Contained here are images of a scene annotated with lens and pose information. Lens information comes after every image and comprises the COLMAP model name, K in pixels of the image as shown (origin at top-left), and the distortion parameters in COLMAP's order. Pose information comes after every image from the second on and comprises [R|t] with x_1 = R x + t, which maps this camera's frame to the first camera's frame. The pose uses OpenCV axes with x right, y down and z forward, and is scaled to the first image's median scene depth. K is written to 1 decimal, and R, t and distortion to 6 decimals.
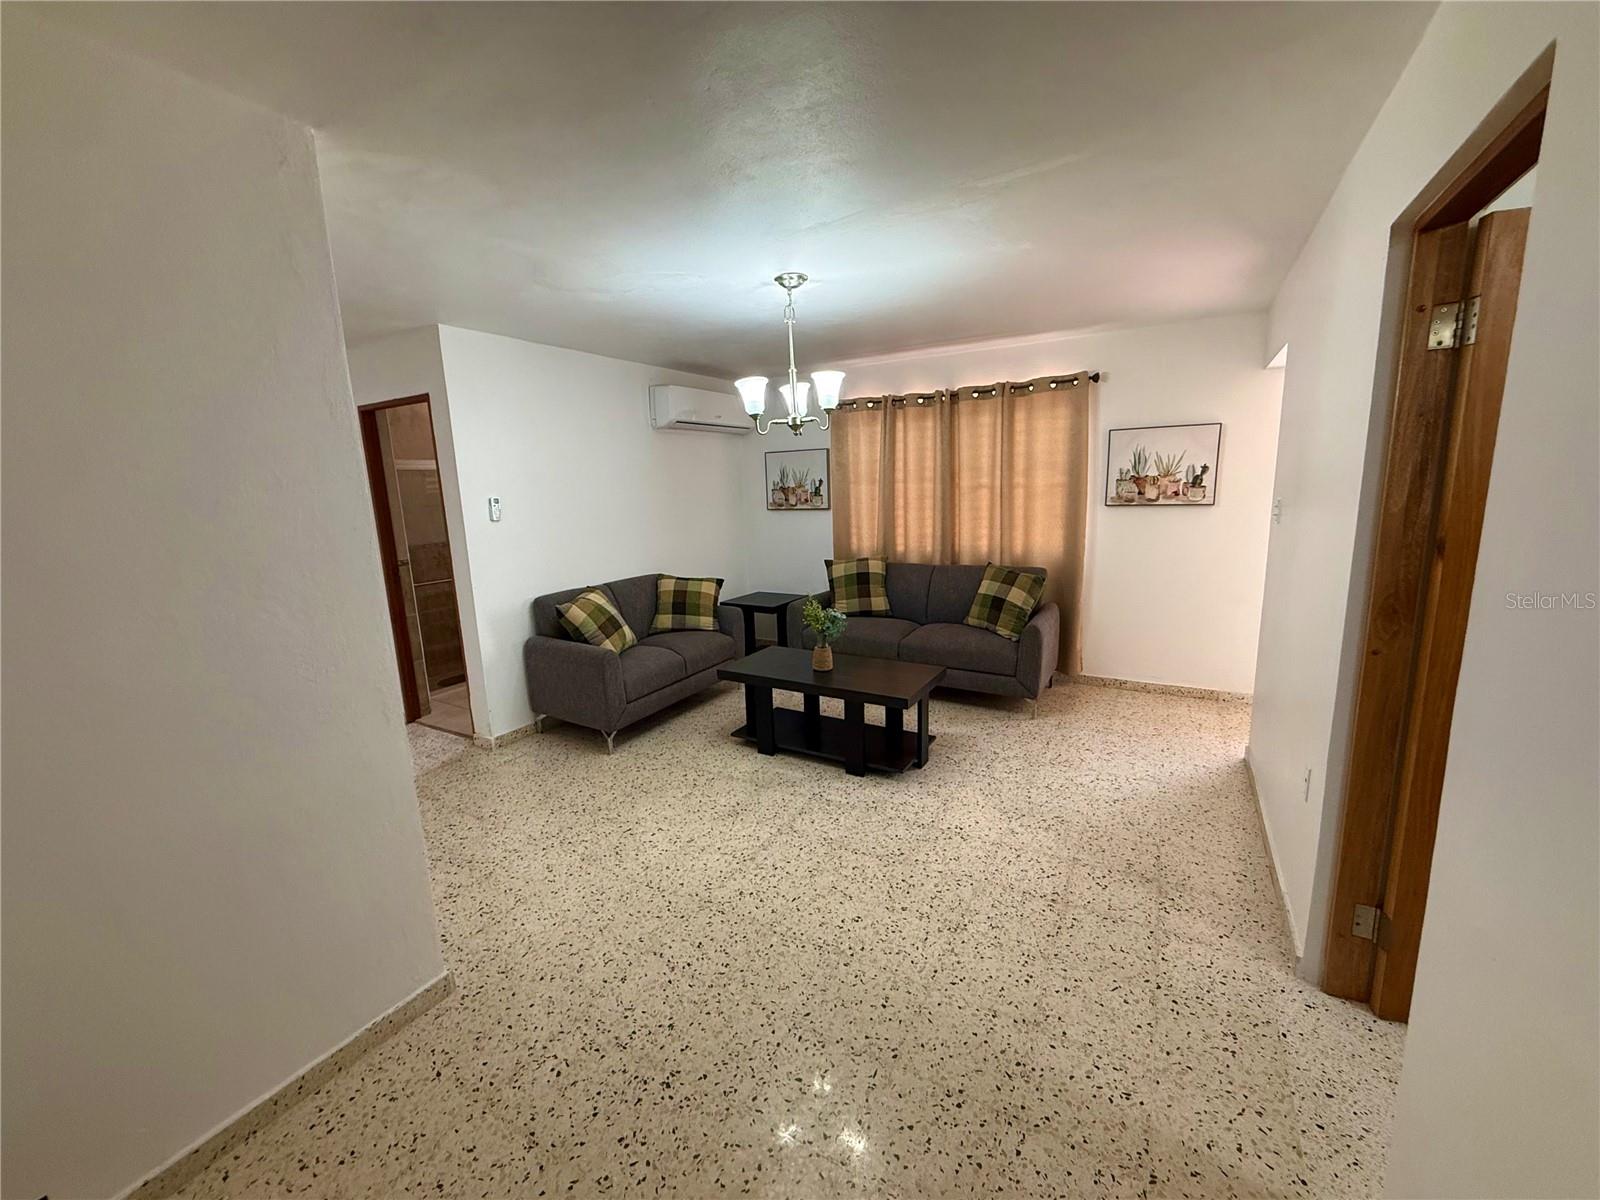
lens RADIAL K [[634.9, 0, 798.6], [0, 634.9, 600.2], [0, 0, 1]] dist [0.001708, -0.000262]
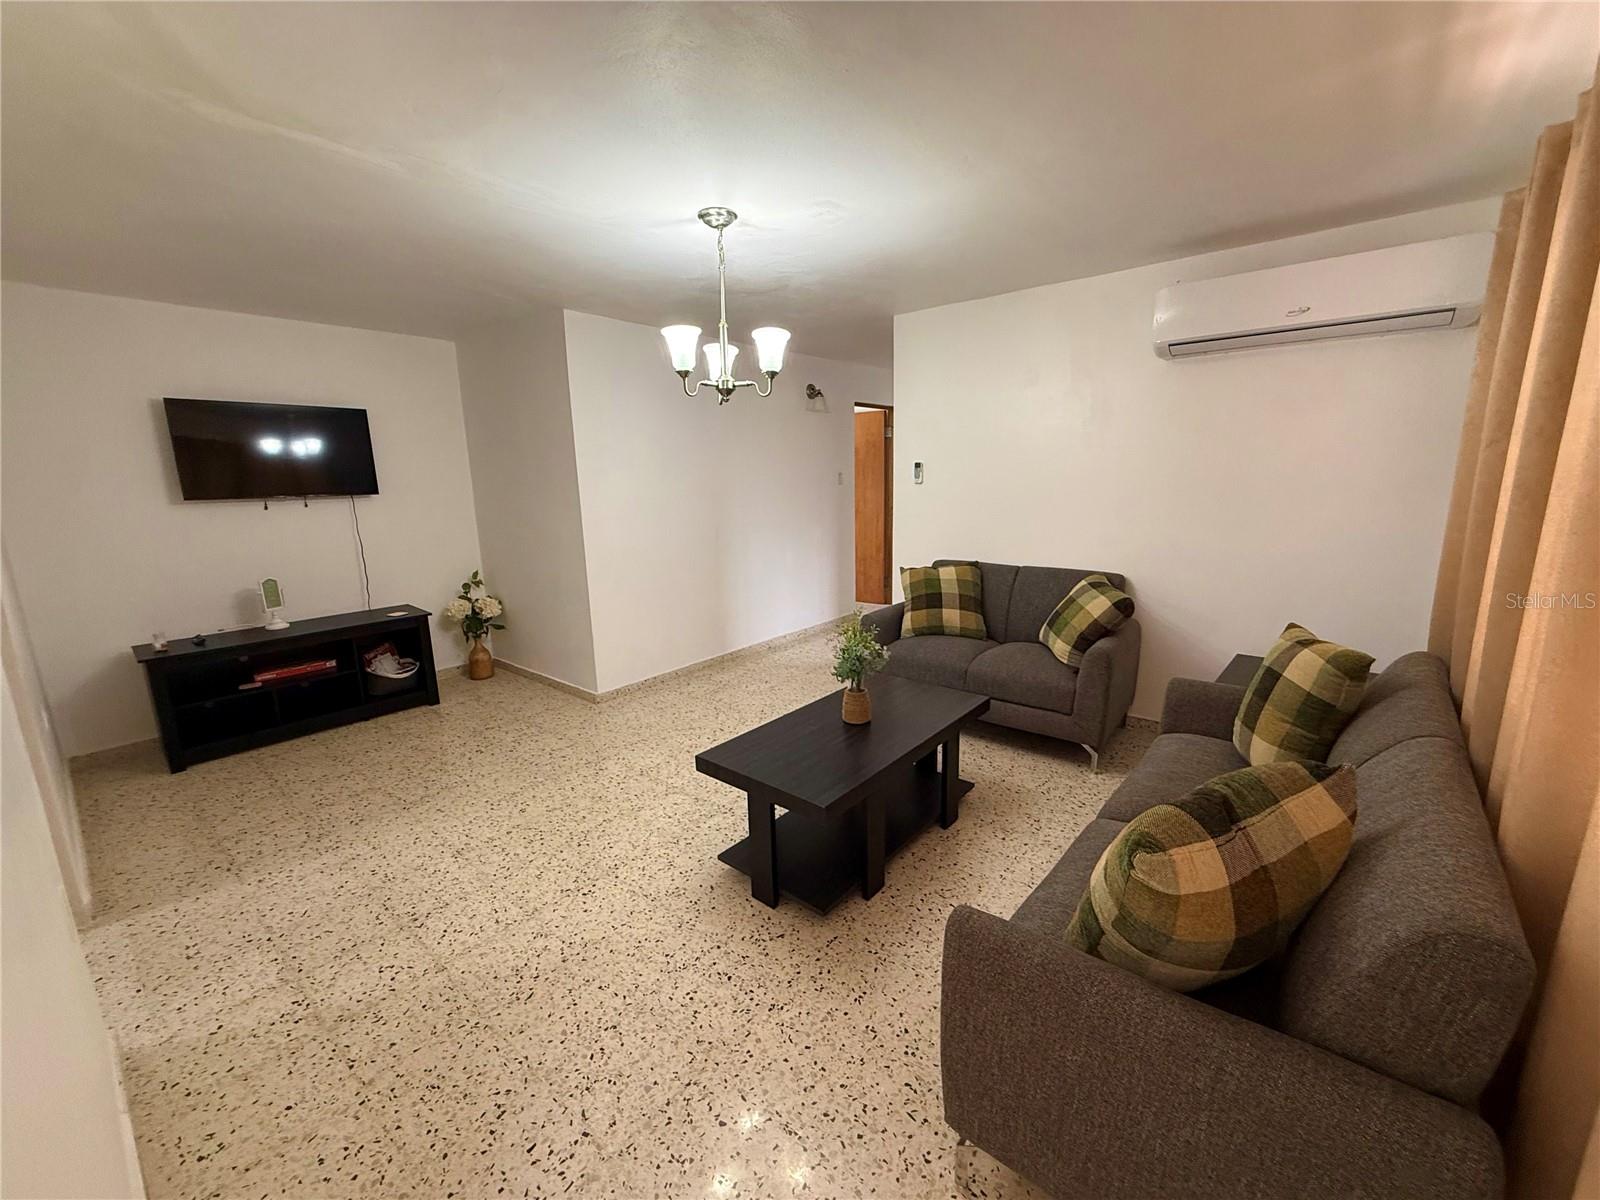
lens RADIAL K [[634.9, 0, 798.6], [0, 634.9, 600.2], [0, 0, 1]] dist [0.001708, -0.000262]
pose [[-0.158083, 0.235768, -0.958866, 0.995347], [-0.148710, 0.954316, 0.259166, -0.276025], [0.976164, 0.183563, -0.115800, 1.424069]]
